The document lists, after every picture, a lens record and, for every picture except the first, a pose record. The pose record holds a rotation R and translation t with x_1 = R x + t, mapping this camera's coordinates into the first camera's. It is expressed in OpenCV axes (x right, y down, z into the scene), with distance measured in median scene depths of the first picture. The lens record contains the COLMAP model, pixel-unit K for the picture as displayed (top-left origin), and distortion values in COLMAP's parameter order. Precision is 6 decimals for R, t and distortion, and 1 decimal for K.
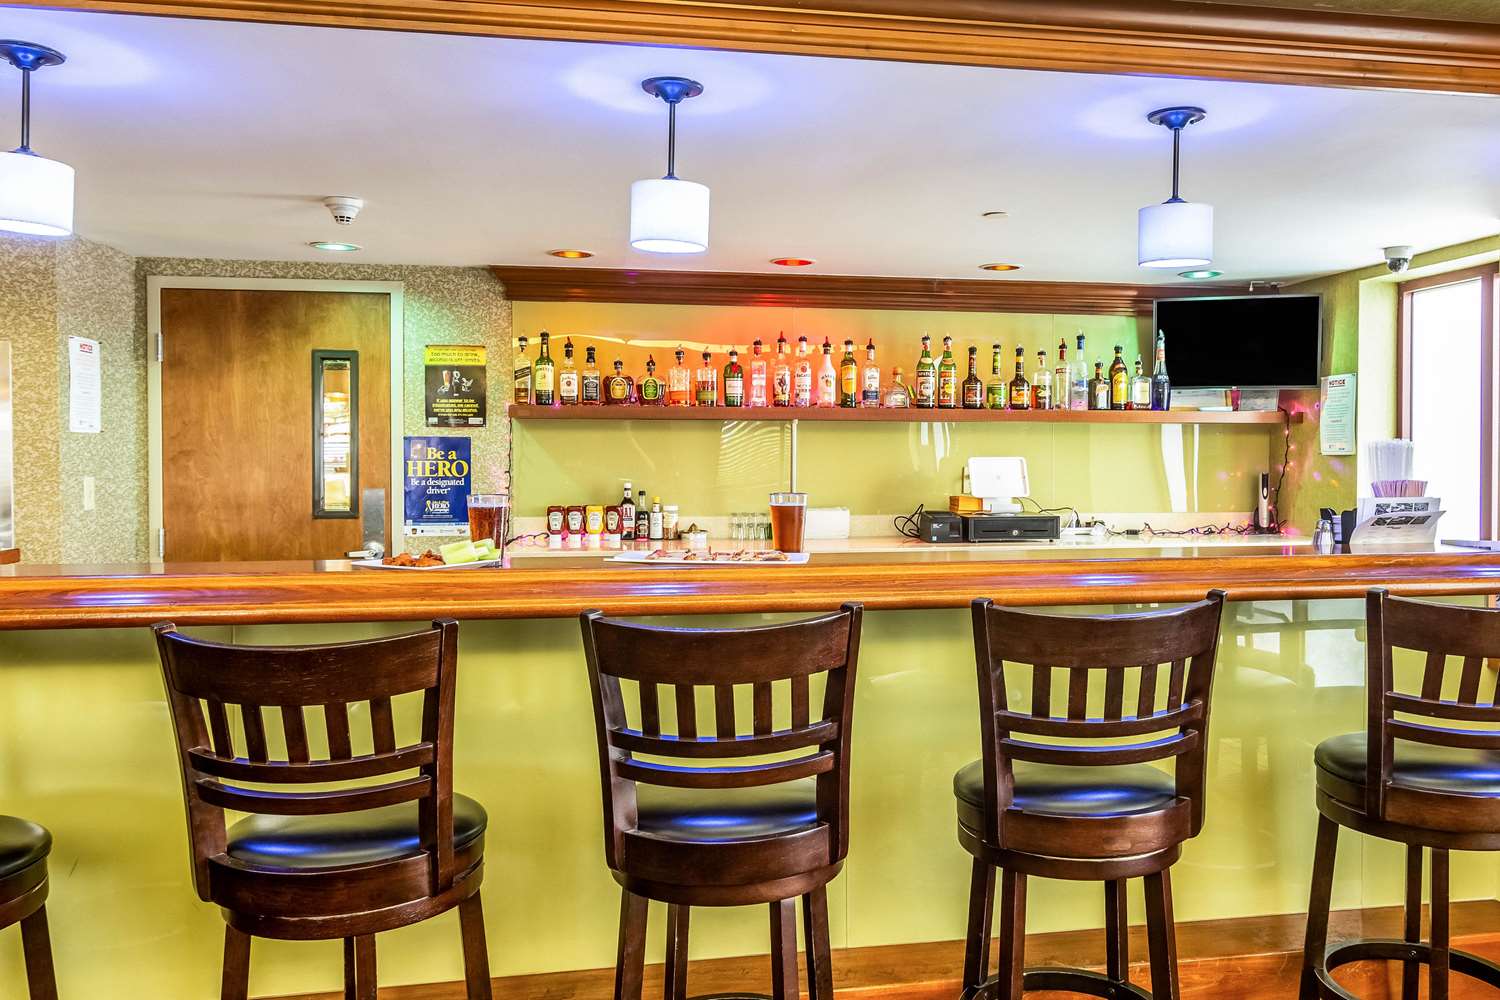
lens RADIAL K [[1154.4, 0, 751.2], [0, 1154.4, 497.4], [0, 0, 1]] dist [-0.016863, -0.001757]
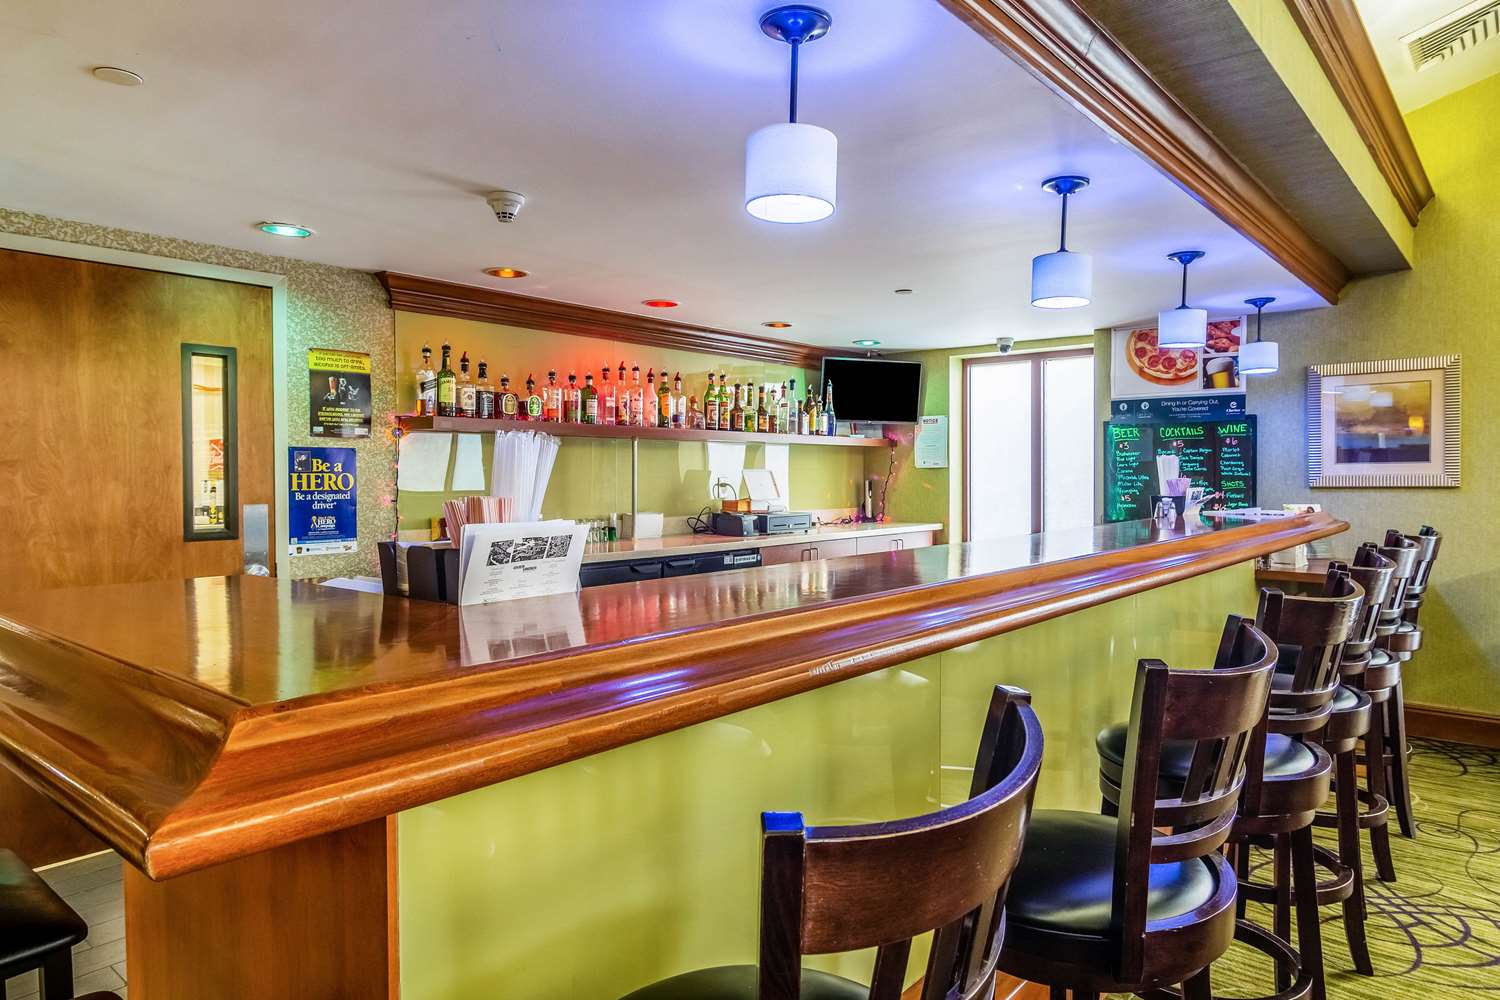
lens RADIAL K [[943.2, 0, 745.1], [0, 943.2, 506.5], [0, 0, 1]] dist [-0.007062, -0.000430]
pose [[0.766364, -0.025540, 0.641899, -0.501095], [0.026836, 0.999610, 0.007734, -0.001732], [-0.641846, 0.011299, 0.766750, 0.199085]]
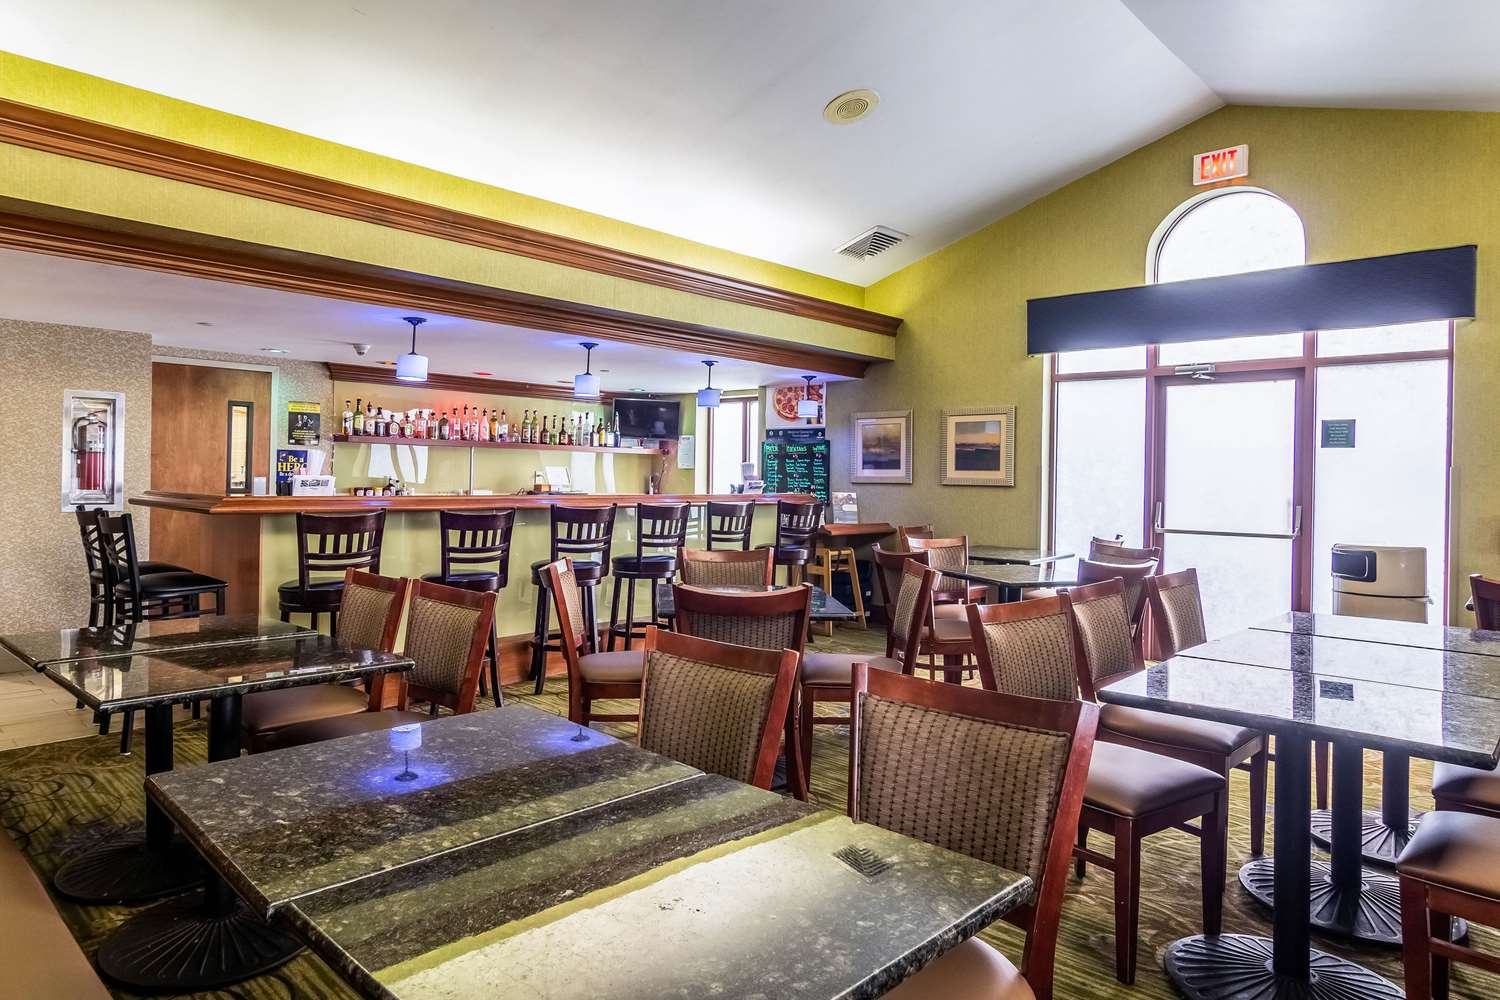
lens RADIAL K [[908.9, 0, 702.6], [0, 908.9, 488.3], [0, 0, 1]] dist [-0.029764, -0.001703]
pose [[0.806798, 0.005169, 0.590805, -0.605132], [0.004466, 0.999880, -0.014848, 0.034468], [-0.590810, 0.014618, 0.806678, -0.578374]]
